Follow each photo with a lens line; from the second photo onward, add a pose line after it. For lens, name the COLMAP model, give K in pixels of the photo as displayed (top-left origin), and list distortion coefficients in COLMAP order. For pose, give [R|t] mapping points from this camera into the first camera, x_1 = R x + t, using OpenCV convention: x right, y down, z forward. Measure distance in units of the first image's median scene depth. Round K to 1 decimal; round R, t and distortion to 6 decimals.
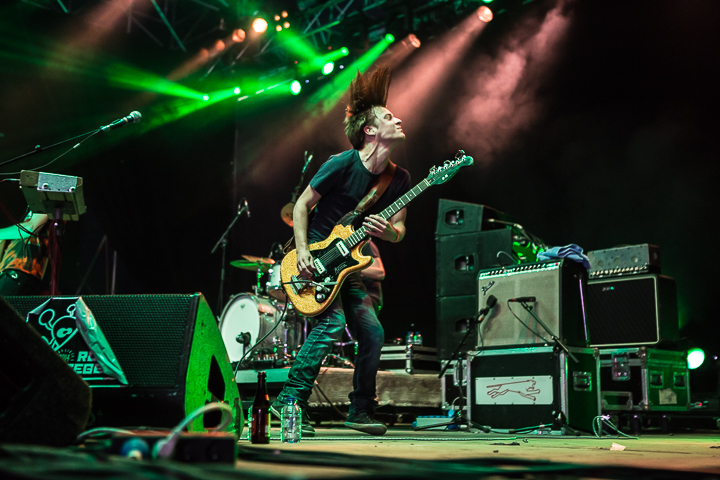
lens RADIAL K [[839.6, 0, 363.3], [0, 839.6, 237.6], [0, 0, 1]] dist [-0.027304, 0.000000]
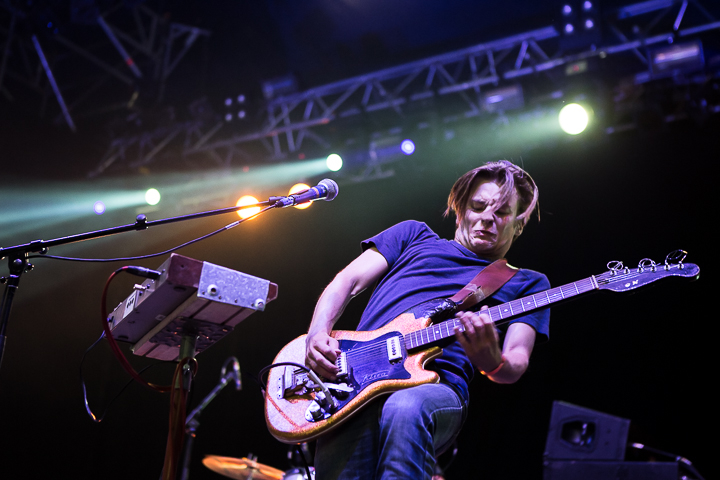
lens RADIAL K [[1170.3, 0, 345.9], [0, 1170.3, 273.5], [0, 0, 1]] dist [0.011579, 0.000000]
pose [[0.985841, 0.139391, 0.093208, -0.151644], [-0.124731, 0.981097, -0.147956, 0.009716], [-0.112070, 0.134235, 0.984592, 0.121558]]
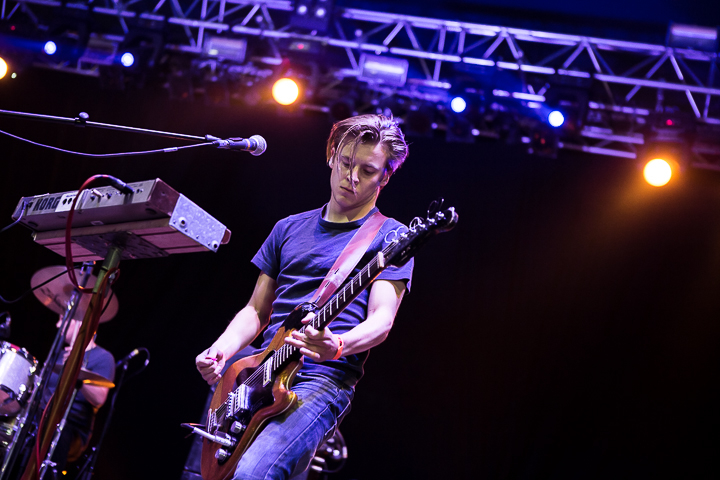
lens RADIAL K [[1068.6, 0, 357.7], [0, 1068.6, 241.3], [0, 0, 1]] dist [0.015136, 0.000000]
pose [[0.801847, 0.403110, 0.441072, -0.259379], [-0.352415, 0.915150, -0.195712, 0.020385], [-0.482540, 0.001491, 0.875872, 0.144604]]
